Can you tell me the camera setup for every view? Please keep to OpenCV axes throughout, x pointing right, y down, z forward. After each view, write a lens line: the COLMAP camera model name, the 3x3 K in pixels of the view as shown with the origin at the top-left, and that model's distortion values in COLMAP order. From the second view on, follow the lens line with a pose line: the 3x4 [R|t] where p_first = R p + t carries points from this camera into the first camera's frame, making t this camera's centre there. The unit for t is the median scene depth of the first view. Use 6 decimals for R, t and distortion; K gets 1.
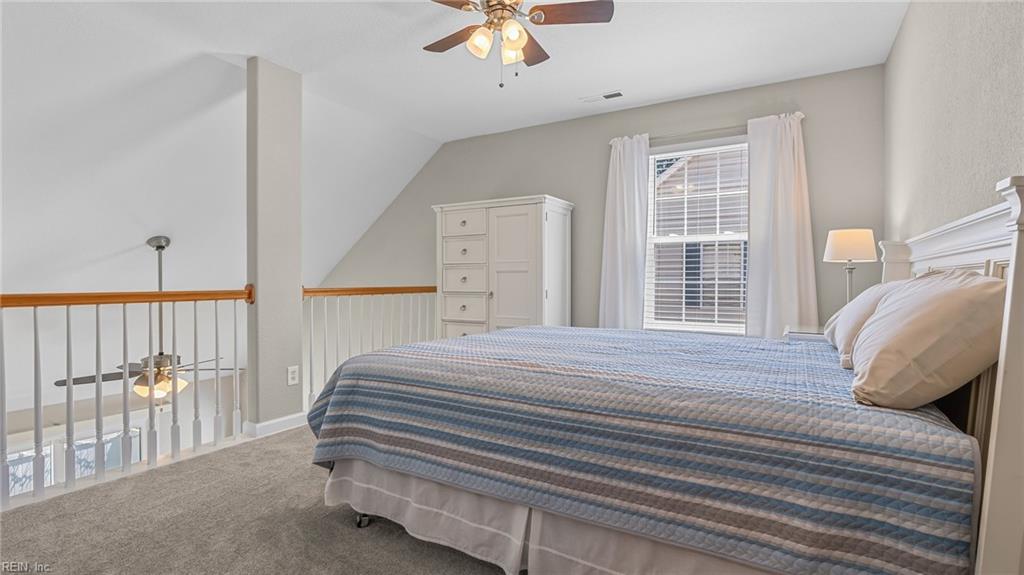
lens RADIAL K [[490.9, 0, 510.4], [0, 490.9, 282.4], [0, 0, 1]] dist [-0.003239, -0.000200]
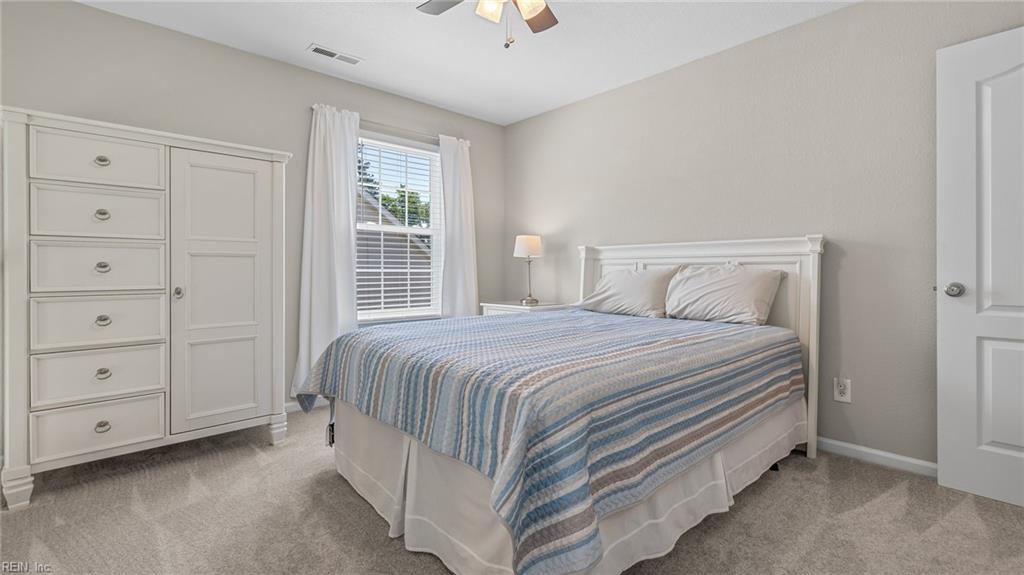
lens RADIAL K [[460.8, 0, 513.1], [0, 460.8, 272.7], [0, 0, 1]] dist [0.002001, 0.000261]
pose [[0.269567, -0.008496, 0.962944, -0.536003], [0.001755, 0.999964, 0.008331, -0.003441], [-0.962980, -0.000556, 0.269573, 0.512248]]
